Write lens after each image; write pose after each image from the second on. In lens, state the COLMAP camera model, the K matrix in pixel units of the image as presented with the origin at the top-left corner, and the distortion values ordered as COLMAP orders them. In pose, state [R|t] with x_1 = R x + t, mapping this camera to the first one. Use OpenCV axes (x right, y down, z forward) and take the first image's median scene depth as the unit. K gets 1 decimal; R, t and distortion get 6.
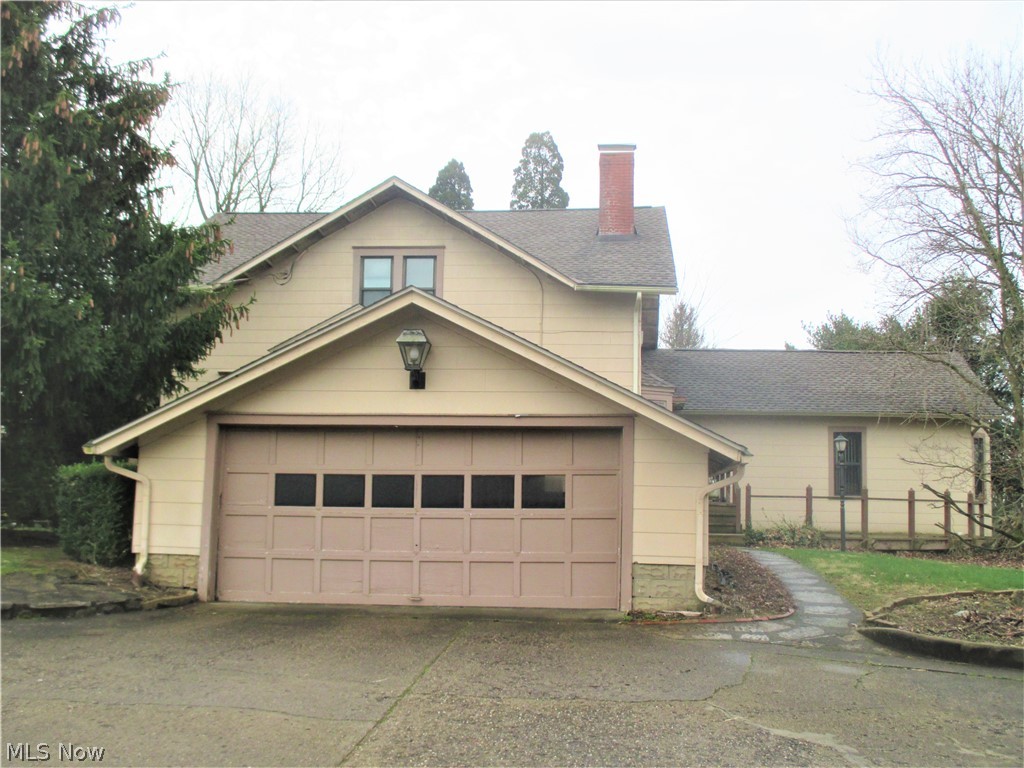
lens RADIAL K [[1213.1, 0, 512.9], [0, 1213.1, 383.2], [0, 0, 1]] dist [-0.145976, 0.000000]
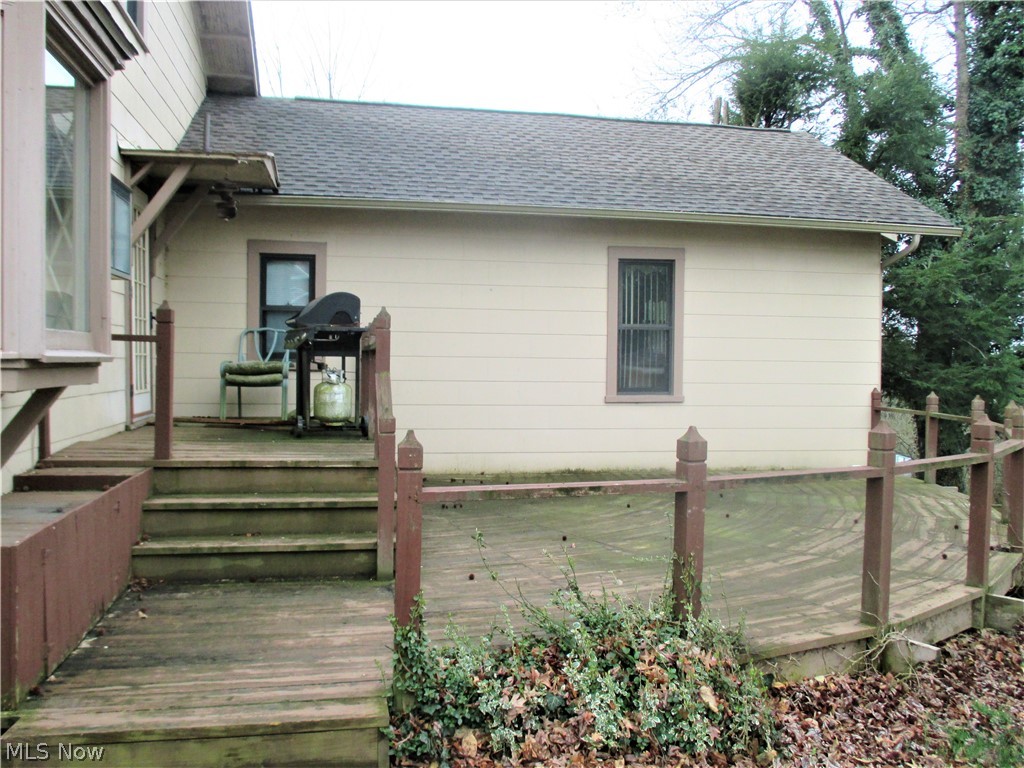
lens RADIAL K [[857.8, 0, 511.3], [0, 857.8, 383.1], [0, 0, 1]] dist [0.003674, 0.004797]
pose [[0.966067, -0.019968, 0.257520, 0.139385], [-0.015862, 0.990539, 0.136312, 0.043891], [-0.257805, -0.135771, 0.956610, 0.683199]]
